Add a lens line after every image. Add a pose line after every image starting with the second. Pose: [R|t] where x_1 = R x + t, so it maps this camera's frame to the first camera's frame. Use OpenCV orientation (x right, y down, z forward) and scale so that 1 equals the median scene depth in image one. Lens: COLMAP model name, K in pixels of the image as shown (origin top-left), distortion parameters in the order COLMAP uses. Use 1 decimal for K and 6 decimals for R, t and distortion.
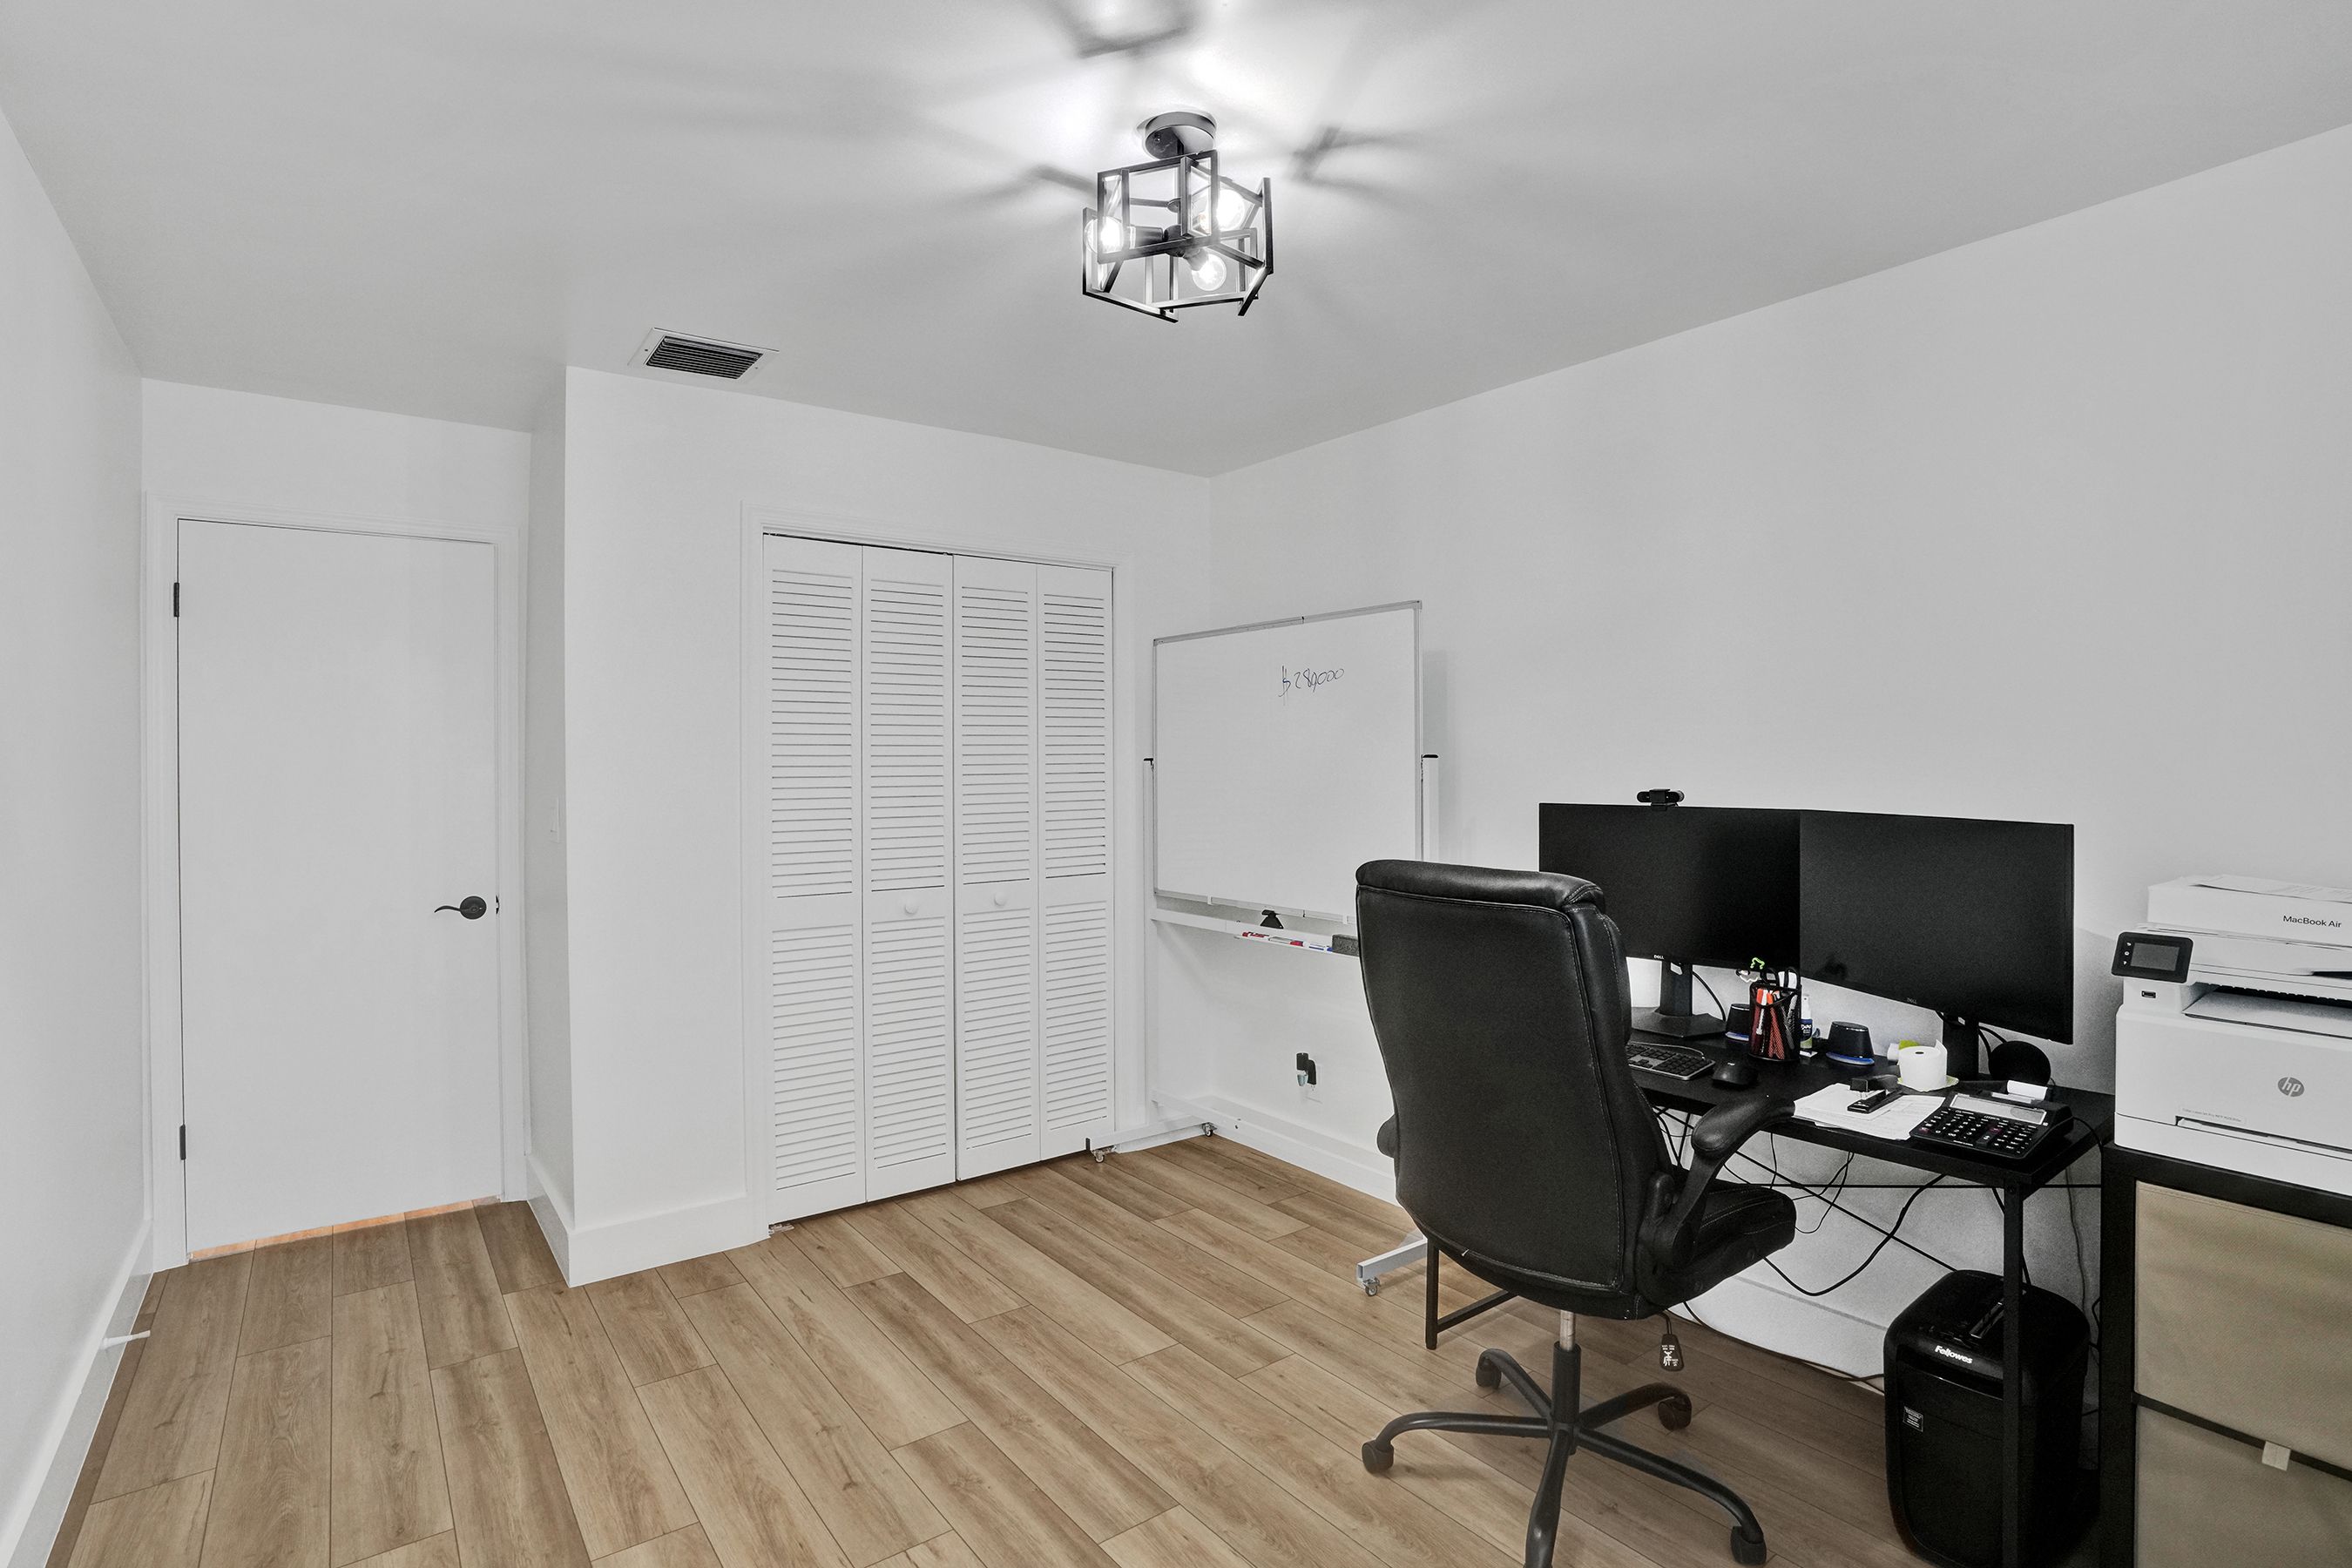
lens RADIAL K [[1115.6, 0, 1192.8], [0, 1115.6, 777.3], [0, 0, 1]] dist [-0.045305, 0.018383]
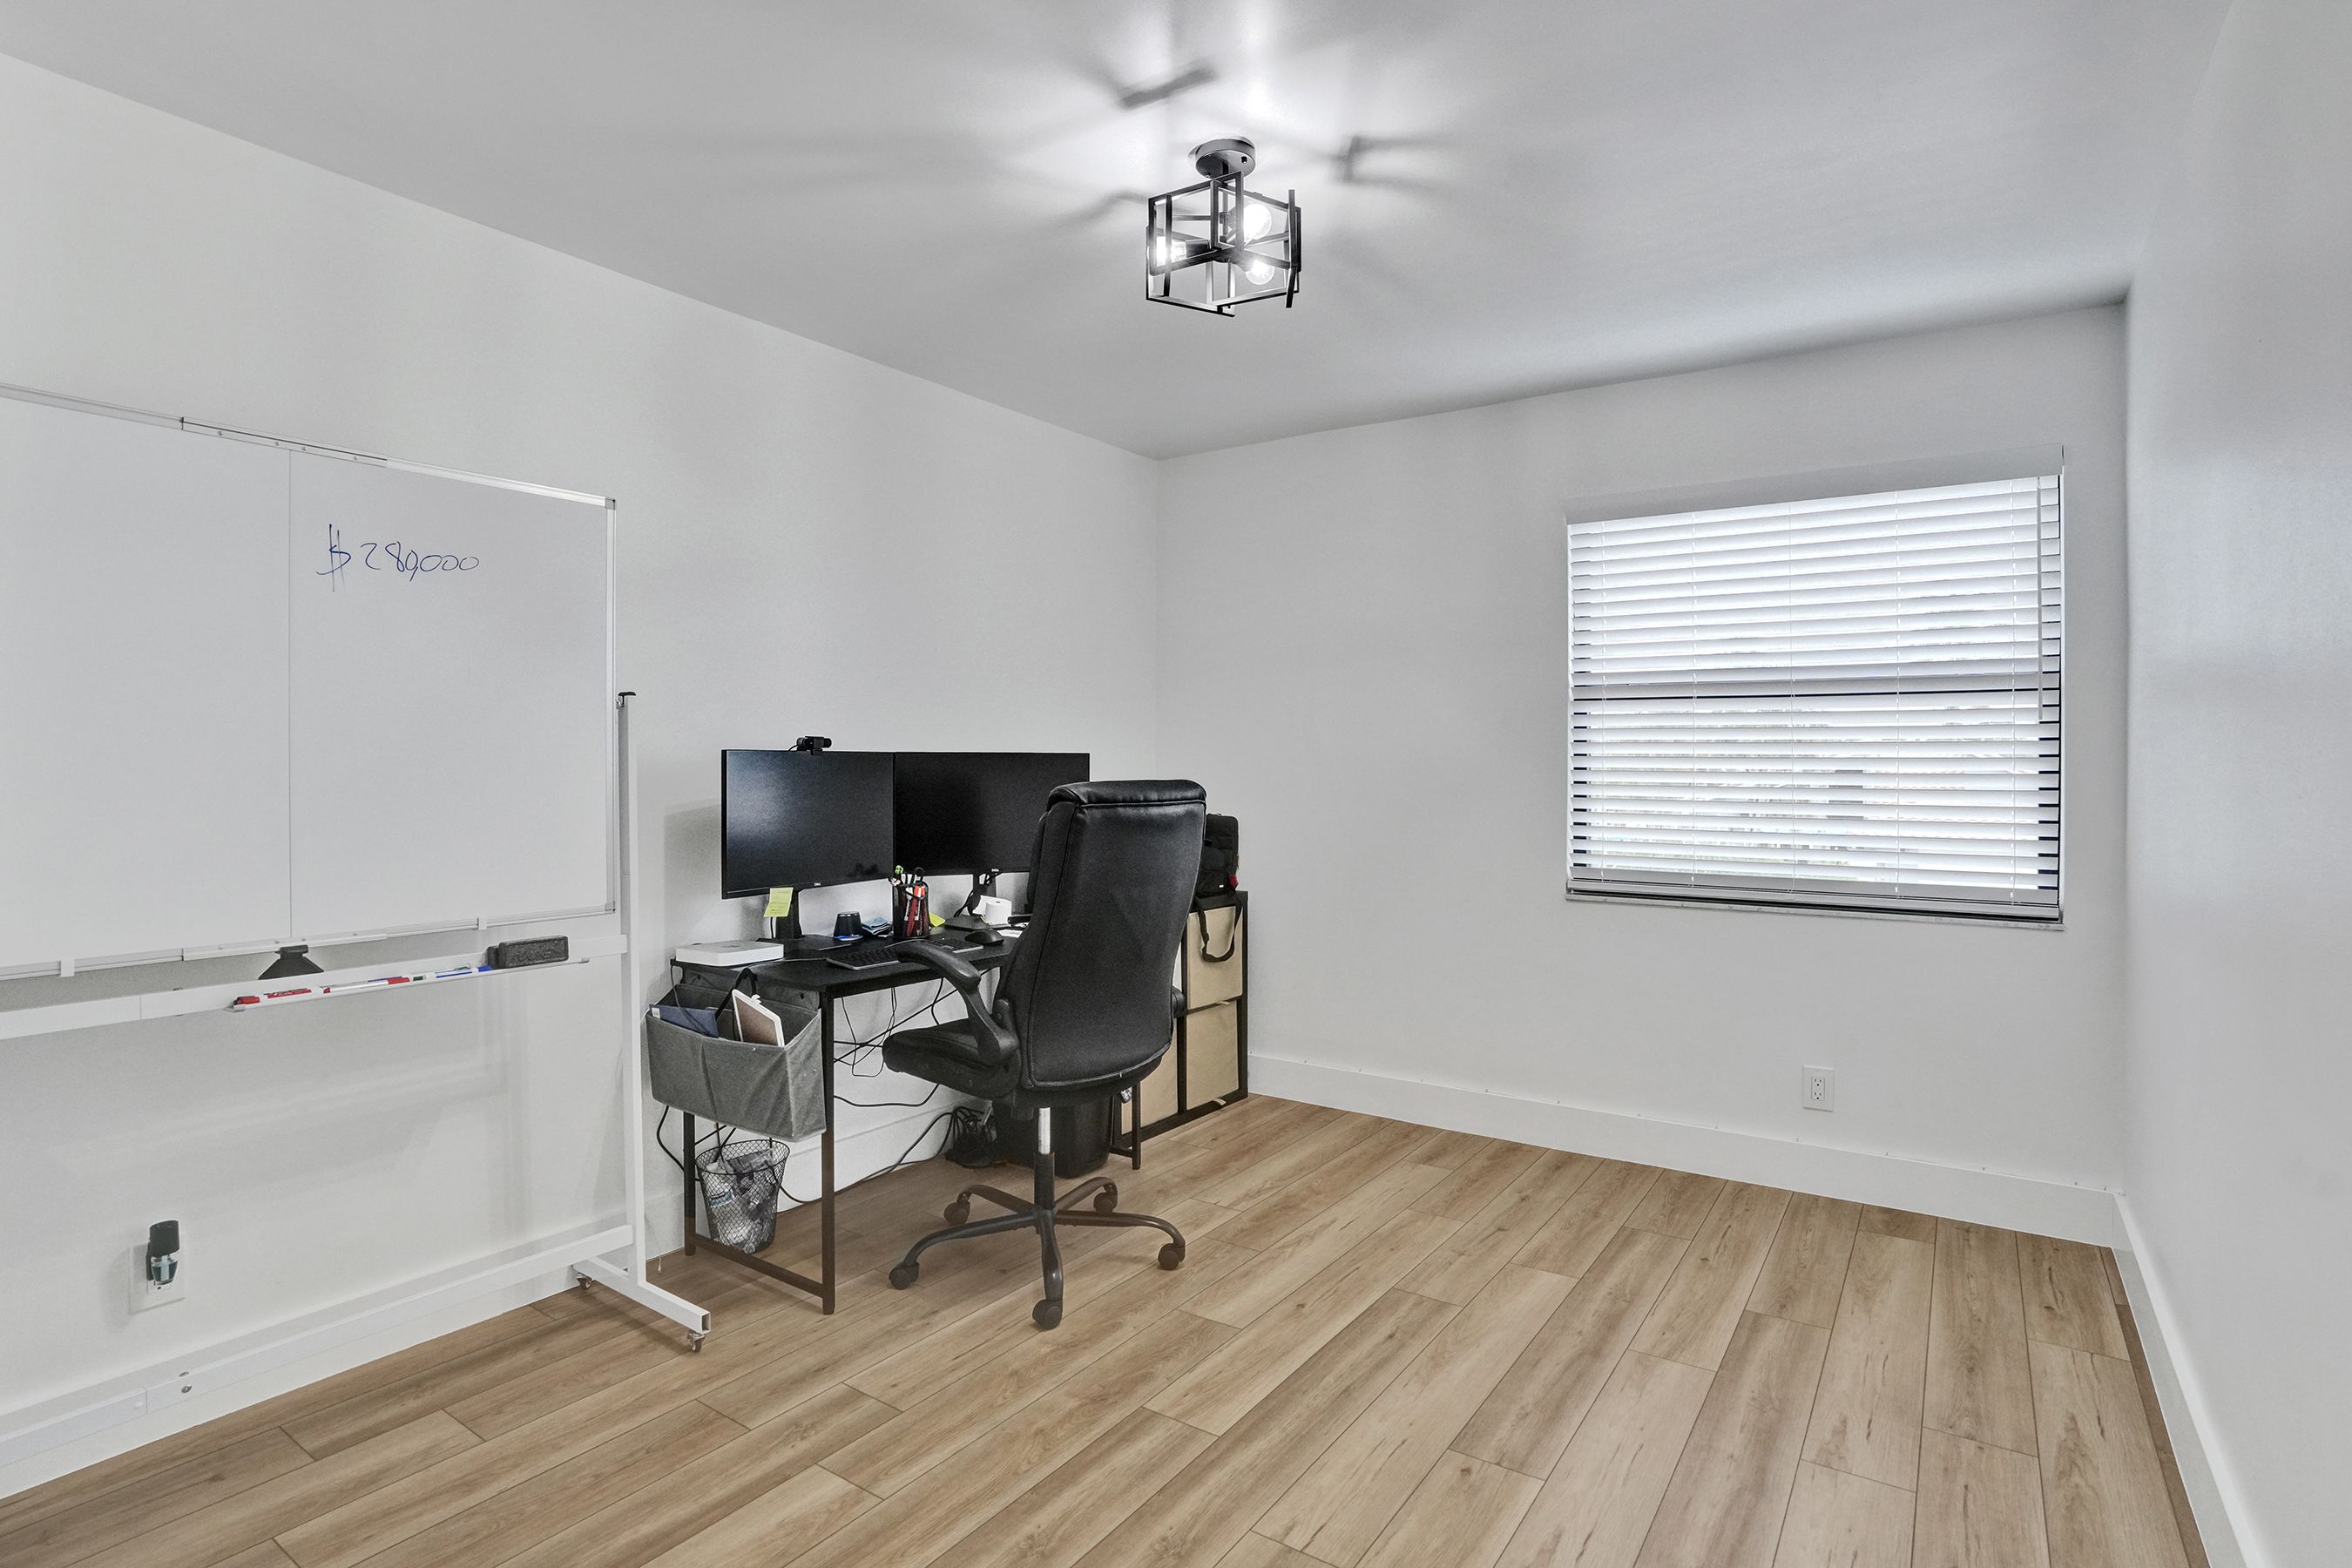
lens RADIAL K [[1115.6, 0, 1193.1], [0, 1115.6, 774.1], [0, 0, 1]] dist [-0.045305, 0.018383]
pose [[-0.278137, -0.010497, 0.960484, -0.790418], [0.009909, 0.999856, 0.013797, 0.037954], [-0.960490, 0.013355, -0.277993, 0.954922]]
